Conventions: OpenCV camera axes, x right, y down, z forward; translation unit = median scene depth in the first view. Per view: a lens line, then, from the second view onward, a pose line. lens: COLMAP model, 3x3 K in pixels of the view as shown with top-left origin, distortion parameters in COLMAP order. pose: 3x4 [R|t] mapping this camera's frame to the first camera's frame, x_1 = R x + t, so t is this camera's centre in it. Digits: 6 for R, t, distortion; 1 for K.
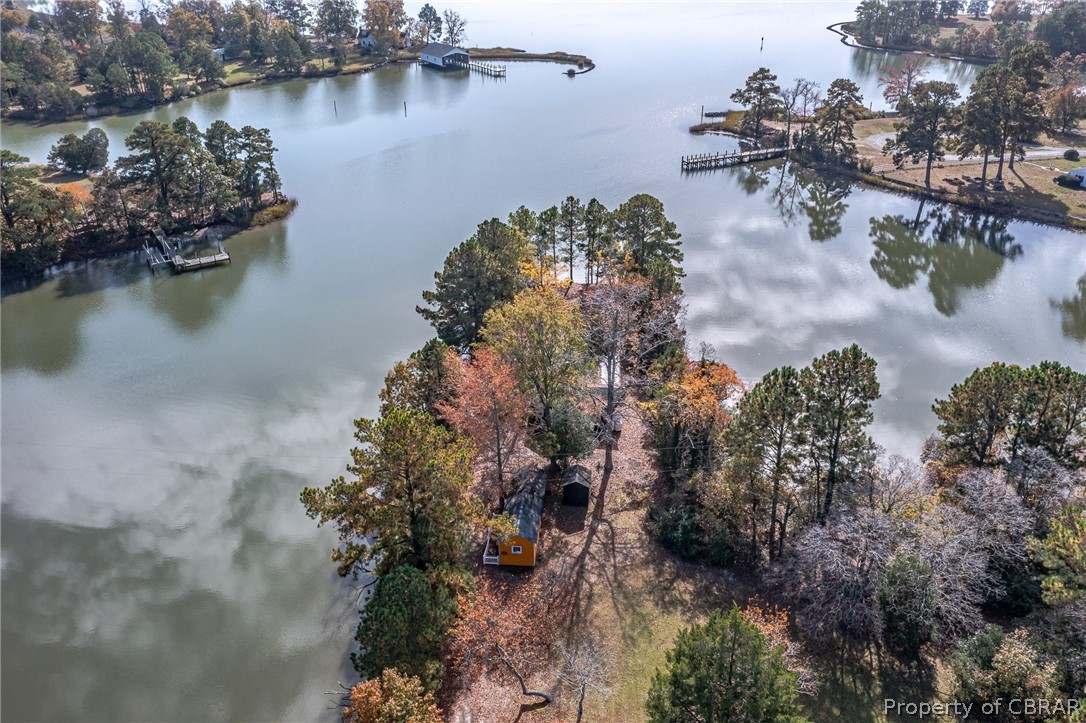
lens RADIAL K [[867.3, 0, 543.0], [0, 867.3, 361.5], [0, 0, 1]] dist [-0.014633, 0.006026]
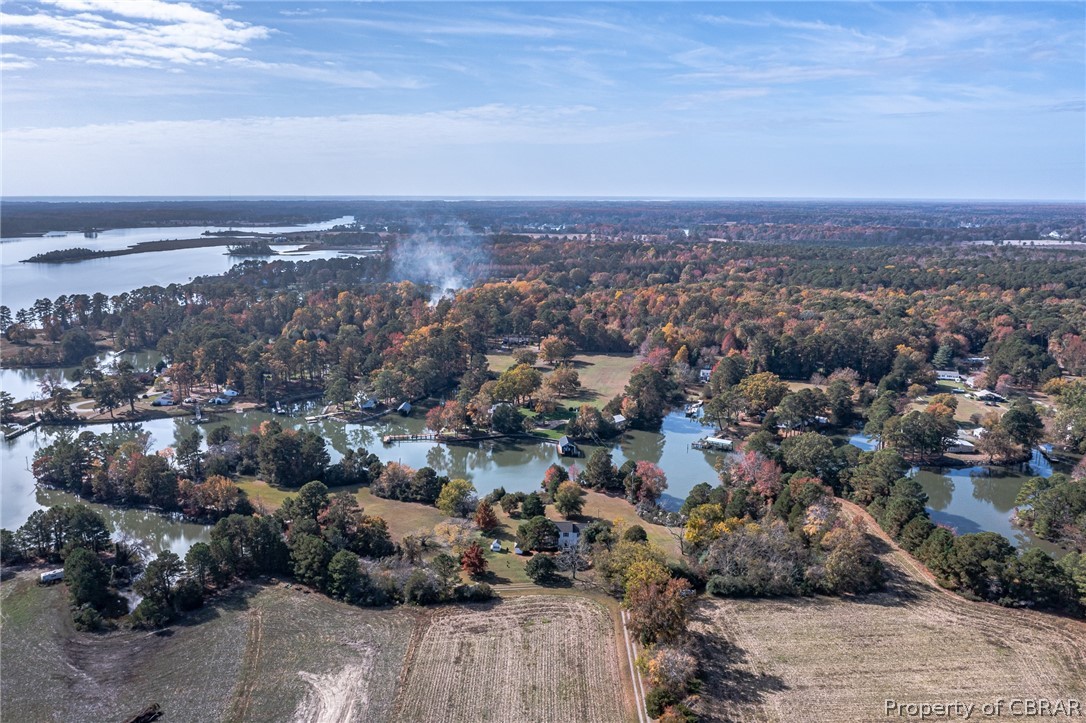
lens RADIAL K [[867.3, 0, 543.0], [0, 867.3, 361.5], [0, 0, 1]] dist [-0.014633, 0.006026]
pose [[0.379959, -0.173963, 0.908497, -1.165126], [0.424845, 0.905255, -0.004340, 0.171580], [-0.821667, 0.387620, 0.417868, -1.021722]]
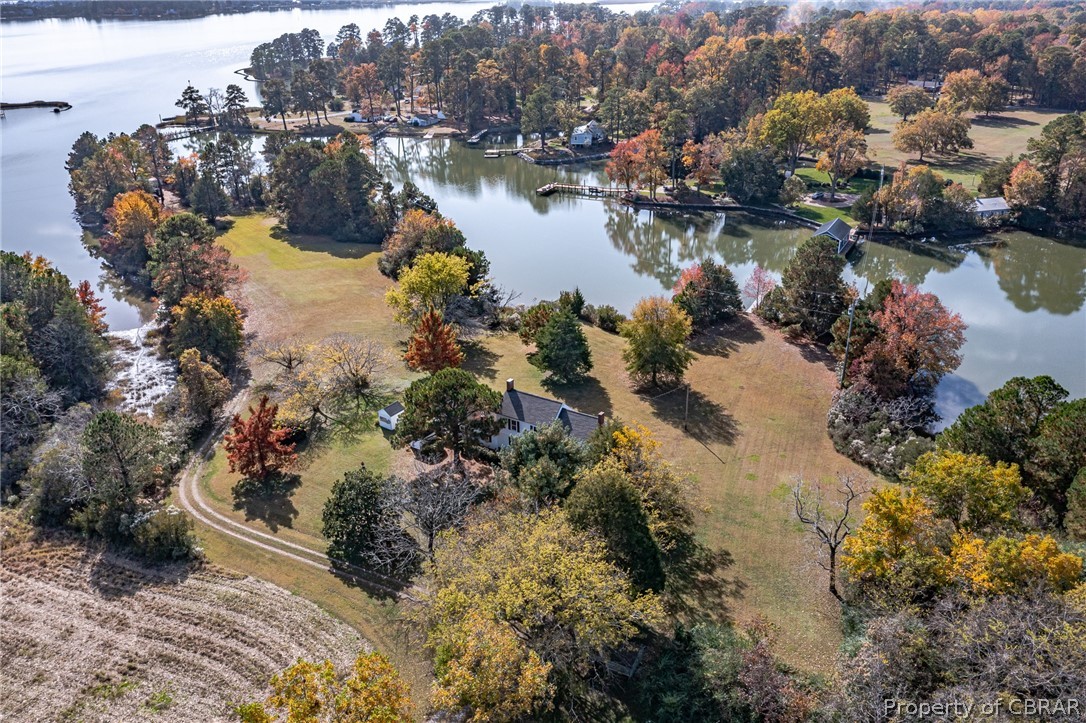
lens RADIAL K [[867.3, 0, 543.0], [0, 867.3, 361.5], [0, 0, 1]] dist [-0.014633, 0.006026]
pose [[0.822713, -0.240979, 0.514851, -0.199933], [0.274311, 0.961570, 0.011730, 0.384739], [-0.497892, 0.131579, 0.857199, -0.814570]]
